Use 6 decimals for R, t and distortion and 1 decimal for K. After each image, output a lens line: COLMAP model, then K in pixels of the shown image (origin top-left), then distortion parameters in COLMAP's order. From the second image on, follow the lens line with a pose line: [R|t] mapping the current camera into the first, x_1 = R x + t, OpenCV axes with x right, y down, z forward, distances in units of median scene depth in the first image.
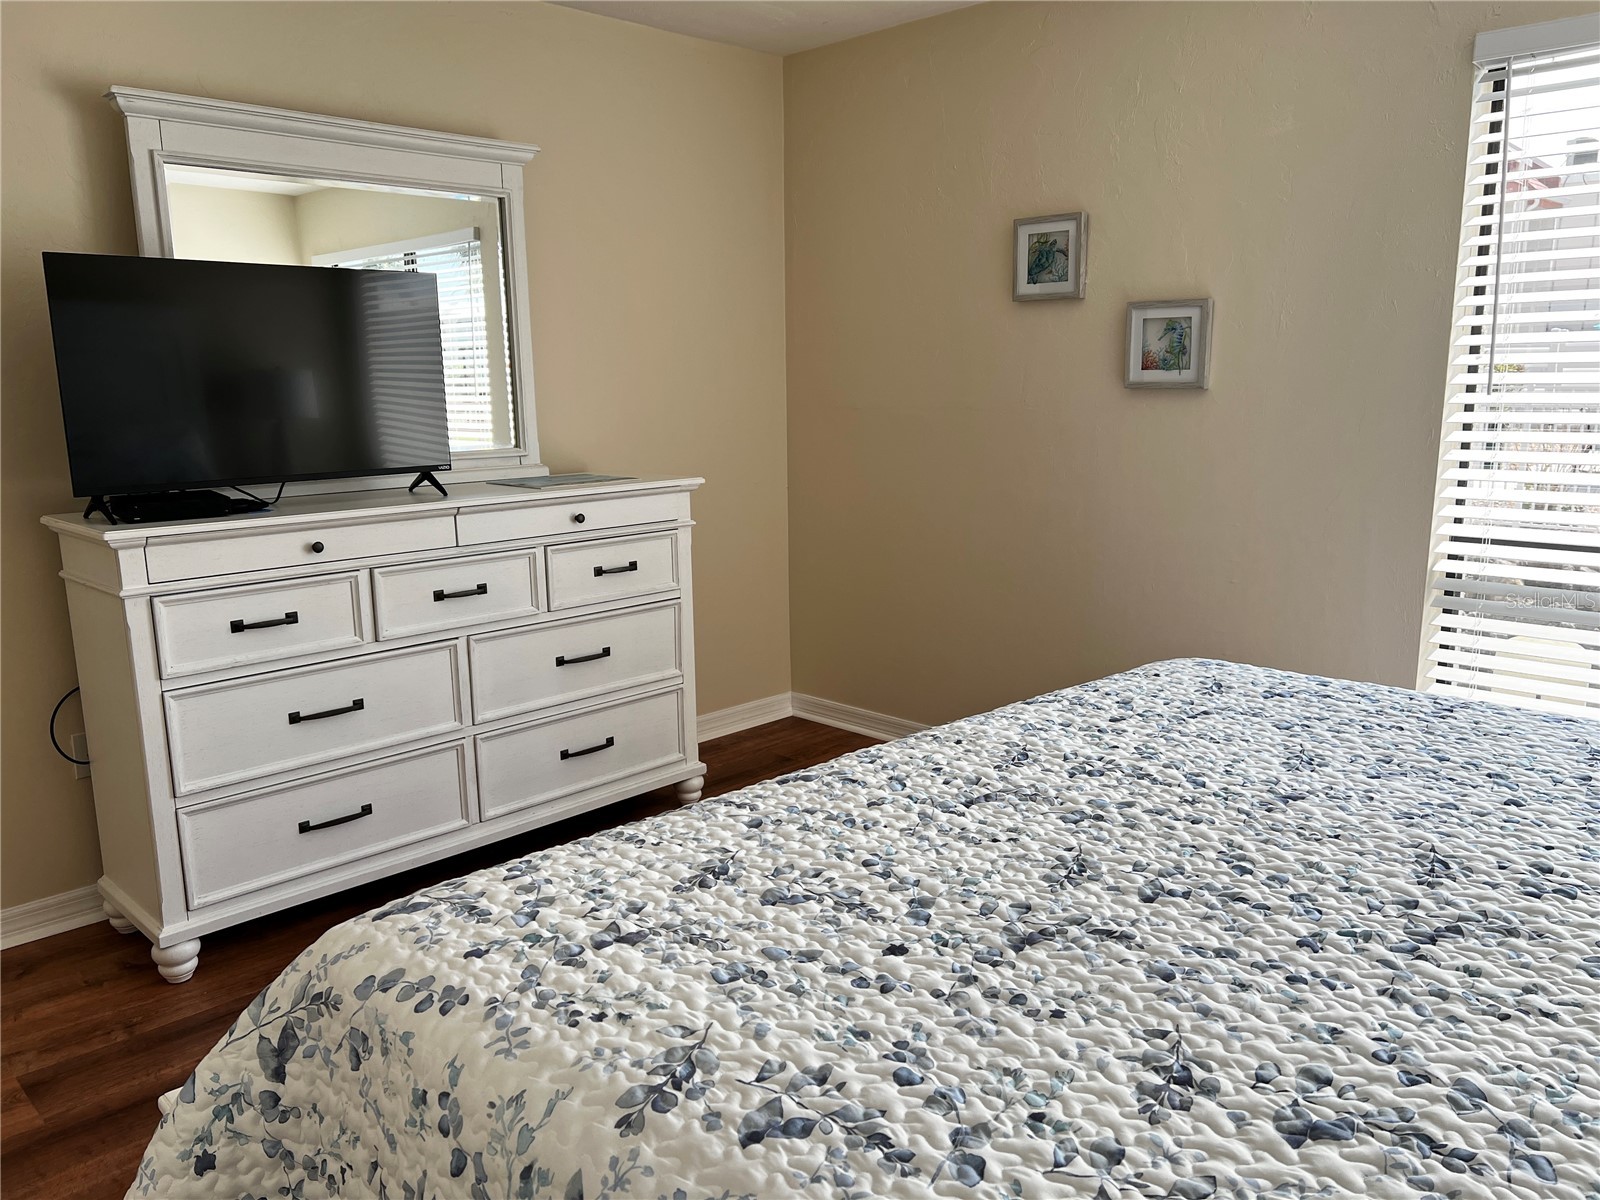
lens RADIAL K [[1213.4, 0, 796.4], [0, 1213.4, 603.0], [0, 0, 1]] dist [0.047700, -0.053572]
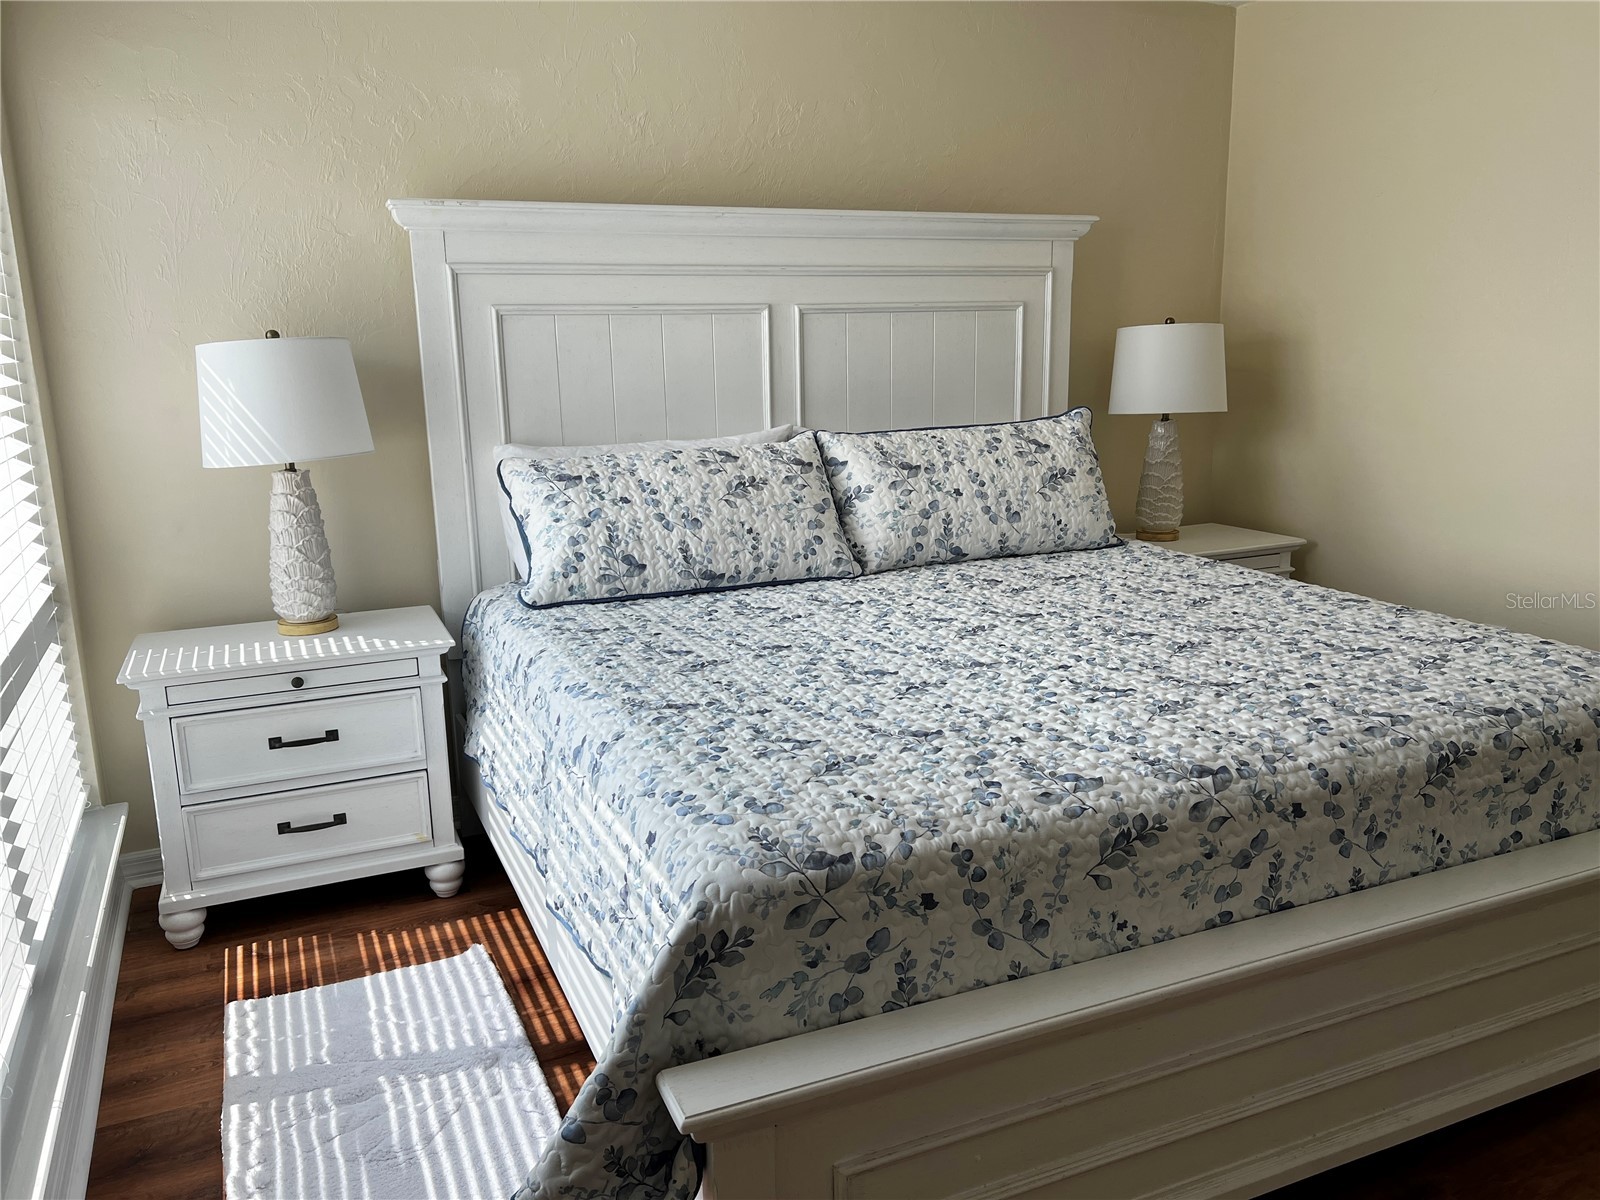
lens RADIAL K [[1213.4, 0, 807.7], [0, 1213.4, 595.6], [0, 0, 1]] dist [0.047700, -0.053572]
pose [[-0.944018, -0.039066, 0.327574, 0.185704], [0.092250, 0.922090, 0.375819, -0.551716], [-0.316734, 0.384998, -0.866866, 2.755107]]
